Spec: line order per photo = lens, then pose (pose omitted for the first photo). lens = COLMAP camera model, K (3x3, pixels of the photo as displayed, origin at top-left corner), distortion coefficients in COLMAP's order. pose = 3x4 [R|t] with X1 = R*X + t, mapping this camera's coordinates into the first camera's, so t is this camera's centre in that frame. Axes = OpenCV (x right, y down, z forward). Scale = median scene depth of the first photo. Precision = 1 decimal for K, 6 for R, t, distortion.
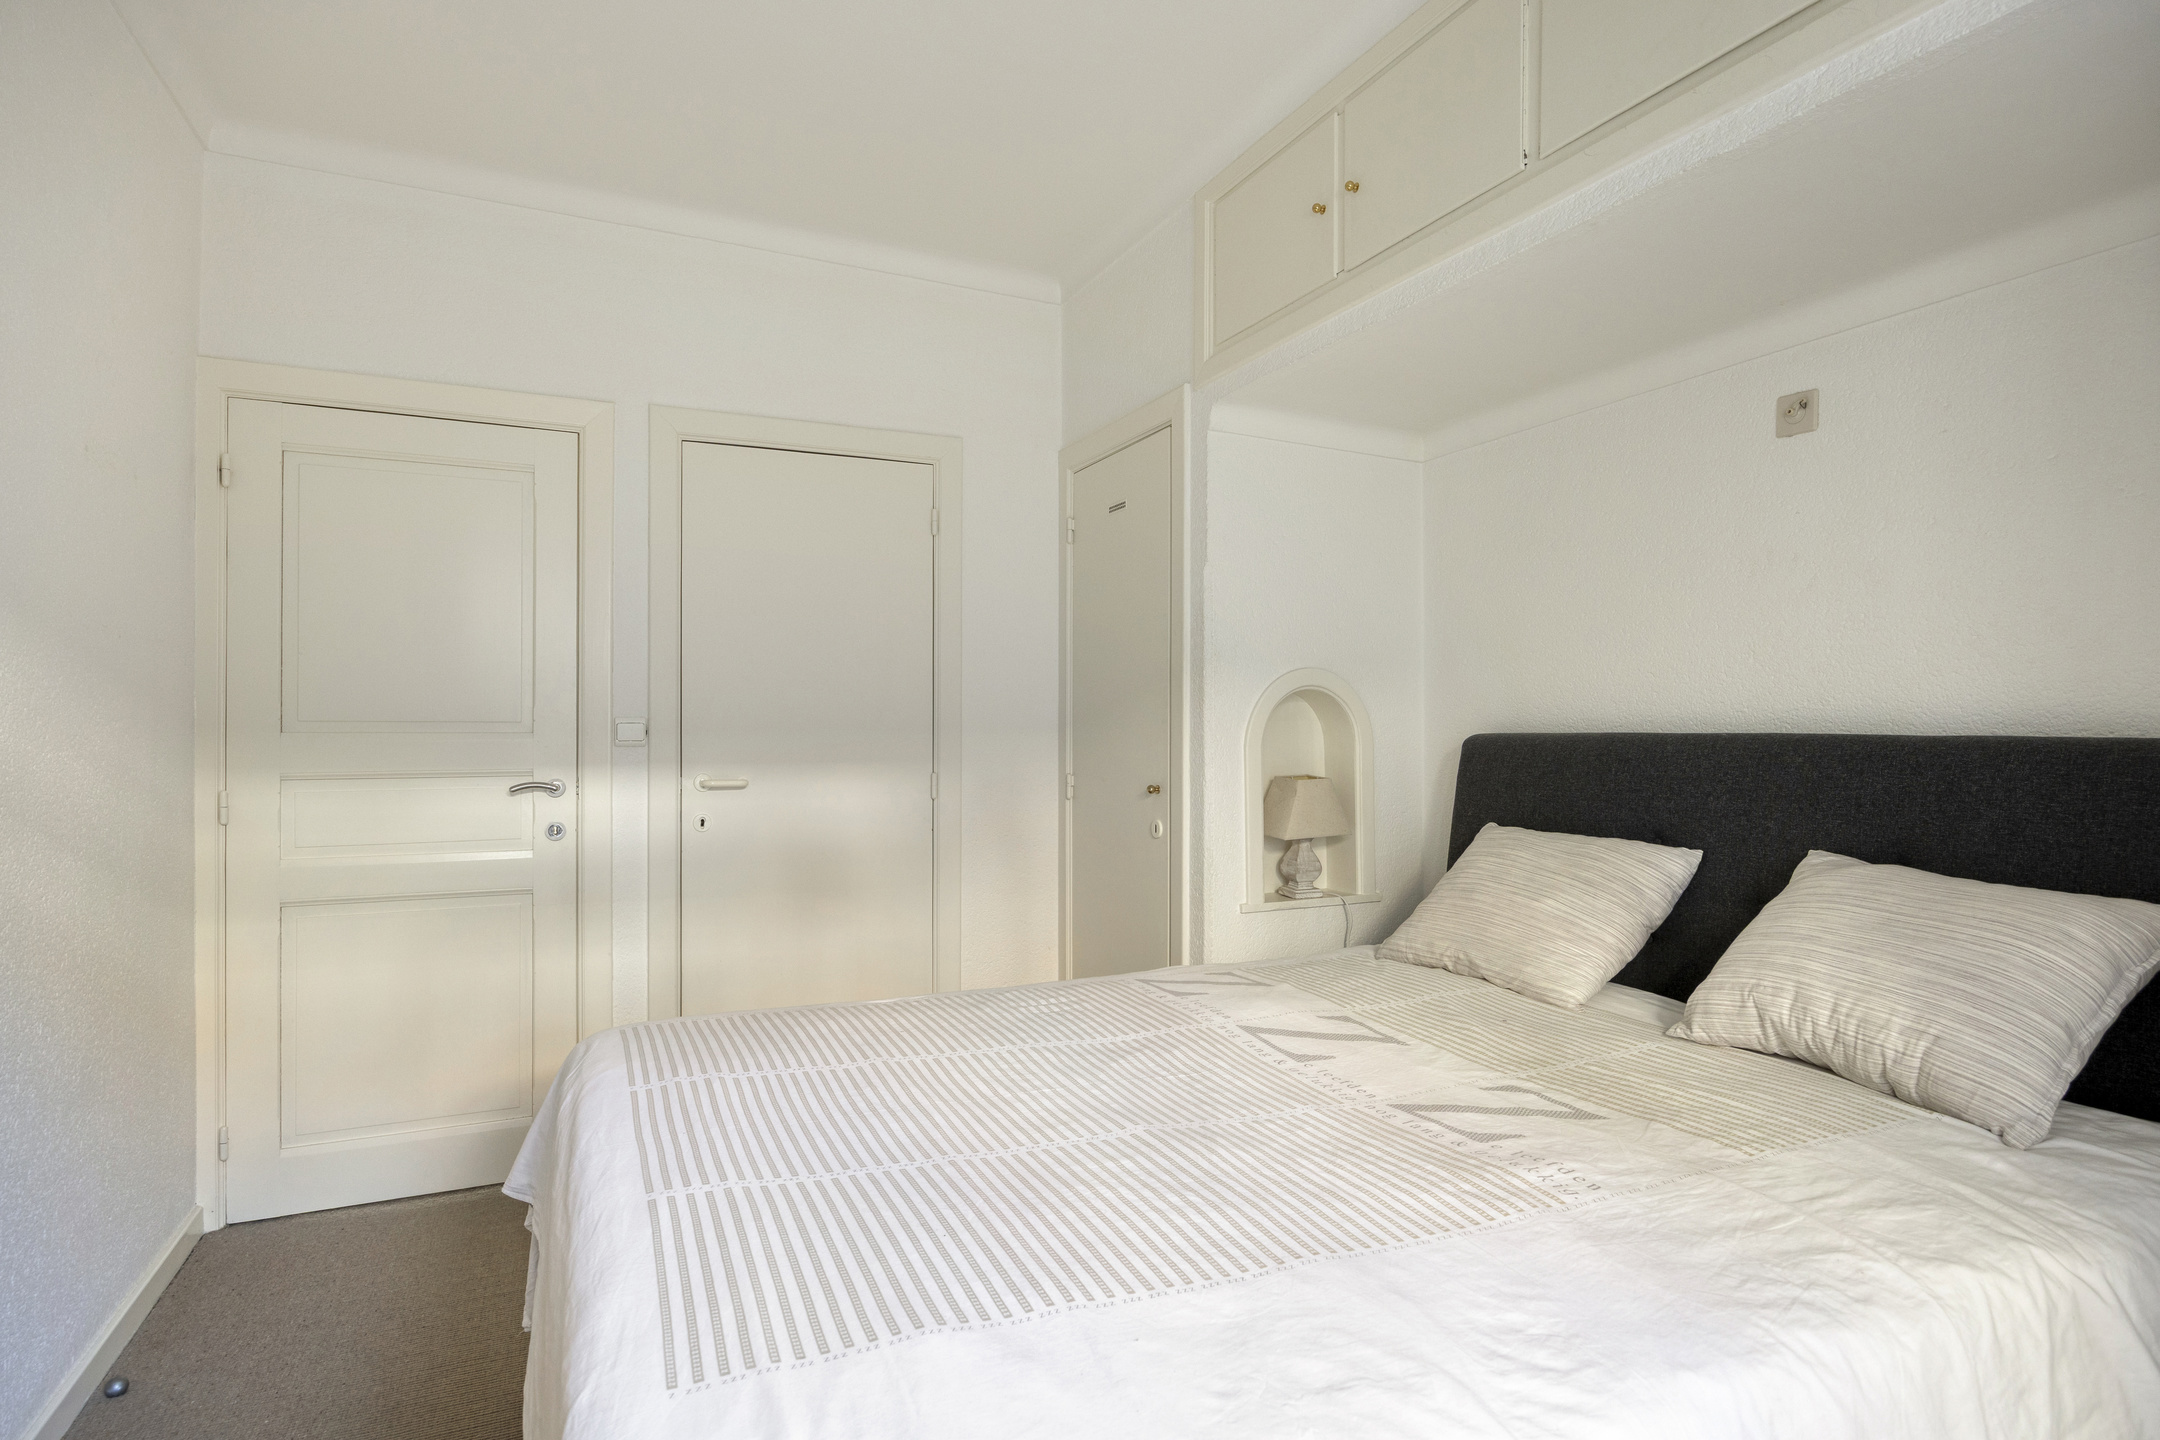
lens RADIAL K [[1141.0, 0, 1080.0], [0, 1141.0, 720.0], [0, 0, 1]] dist [-0.000070, -0.000014]
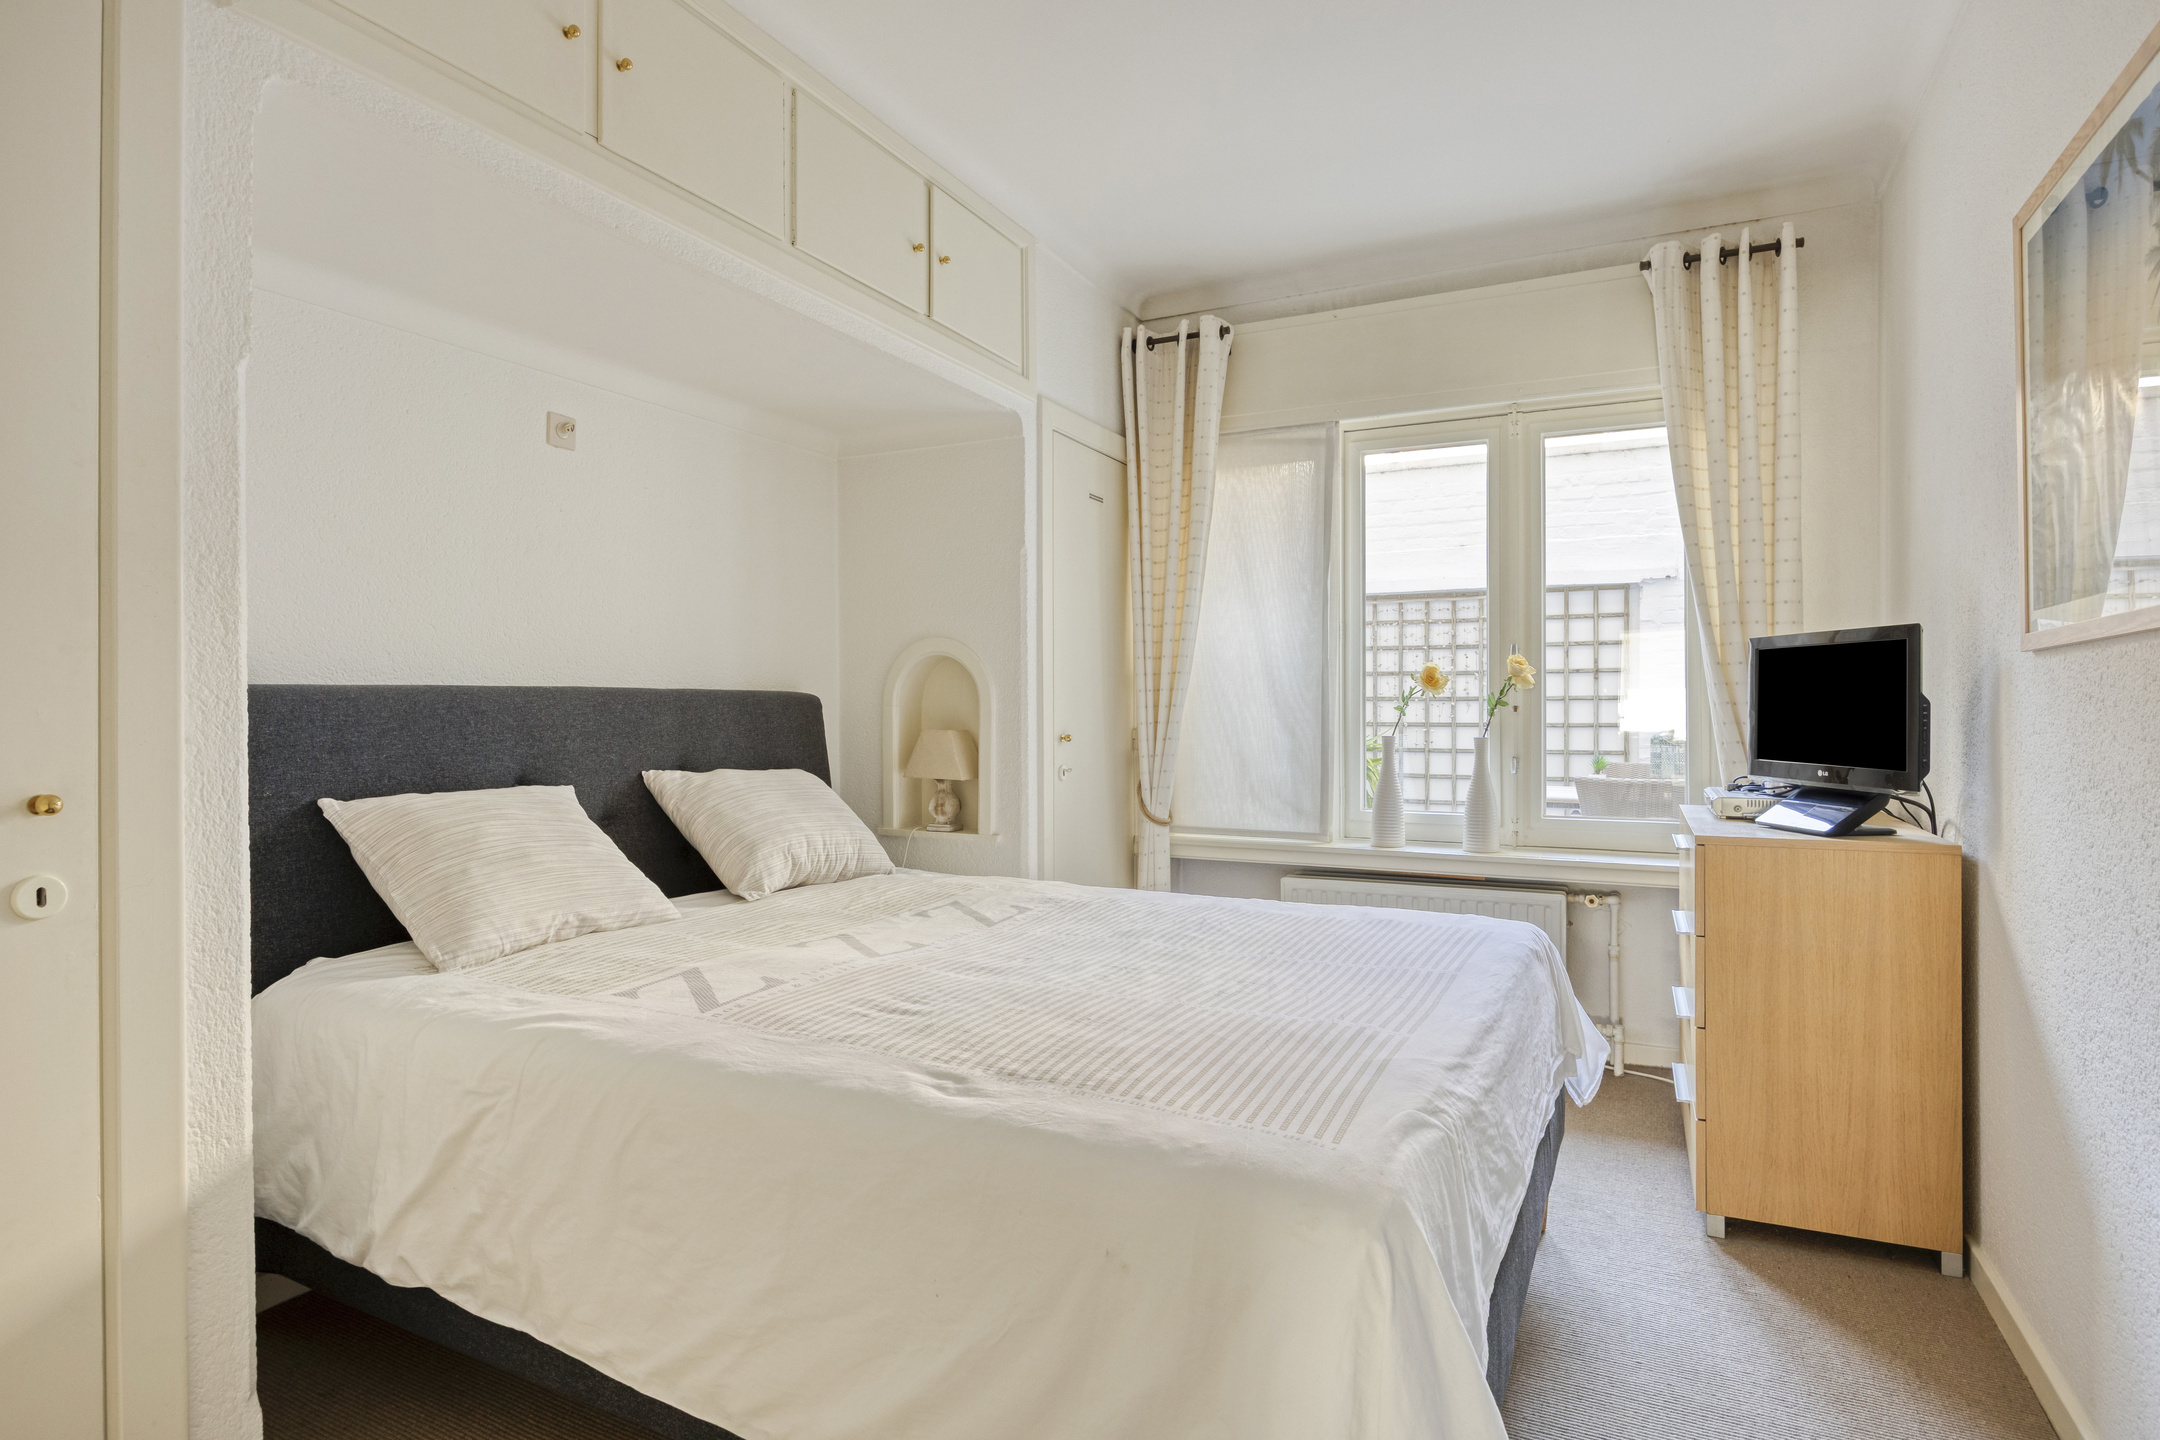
lens RADIAL K [[1141.0, 0, 1080.0], [0, 1141.0, 720.0], [0, 0, 1]] dist [-0.000070, -0.000014]
pose [[-0.641574, -0.007145, 0.767028, -0.704983], [0.003938, 0.999913, 0.012608, 0.034585], [-0.767051, 0.011109, -0.641489, 1.372740]]
